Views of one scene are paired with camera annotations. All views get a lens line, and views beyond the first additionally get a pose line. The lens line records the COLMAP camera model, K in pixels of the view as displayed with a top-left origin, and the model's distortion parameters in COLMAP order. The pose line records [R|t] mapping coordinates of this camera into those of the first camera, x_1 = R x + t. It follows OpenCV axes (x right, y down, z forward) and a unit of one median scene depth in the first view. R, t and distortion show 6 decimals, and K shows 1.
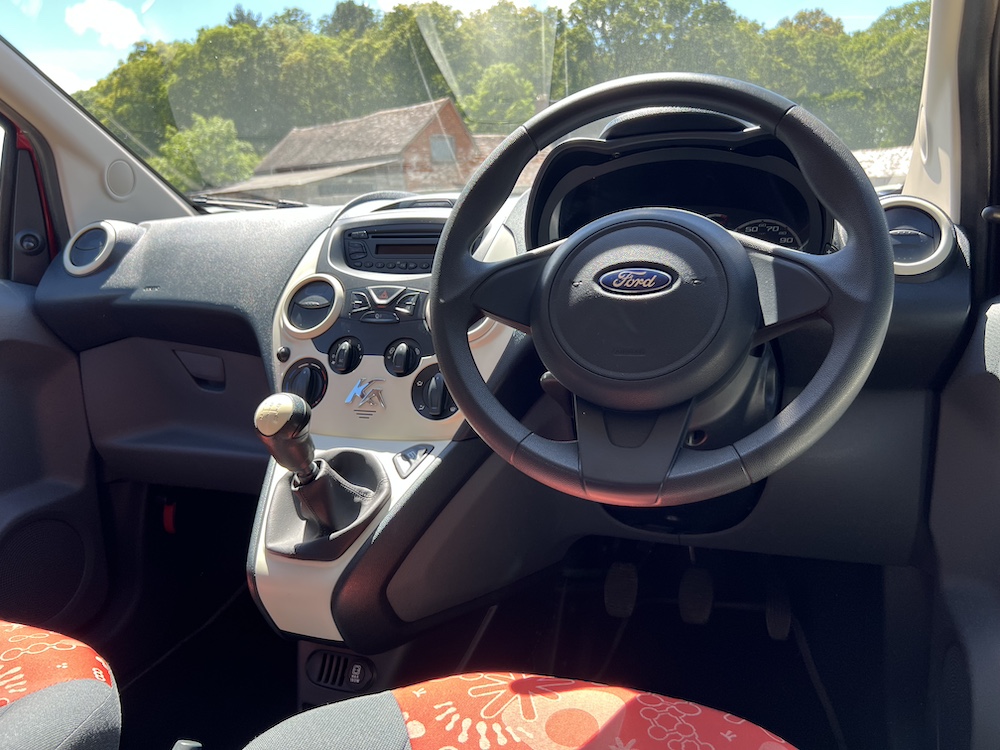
lens RADIAL K [[763.4, 0, 516.2], [0, 763.4, 381.4], [0, 0, 1]] dist [0.013799, -0.004893]
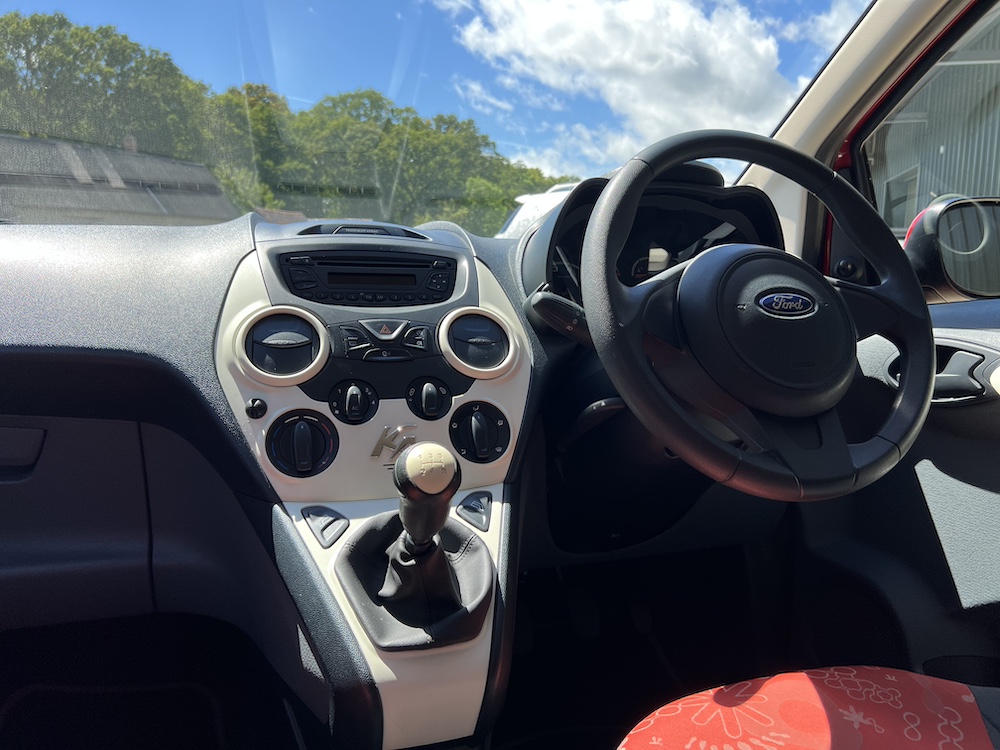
lens RADIAL K [[751.0, 0, 508.6], [0, 751.0, 381.1], [0, 0, 1]] dist [0.062249, -0.073870]
pose [[0.788619, -0.050633, 0.612794, -0.581321], [0.095773, 0.994555, -0.041076, -0.006521], [-0.607378, 0.091082, 0.789174, 0.243787]]
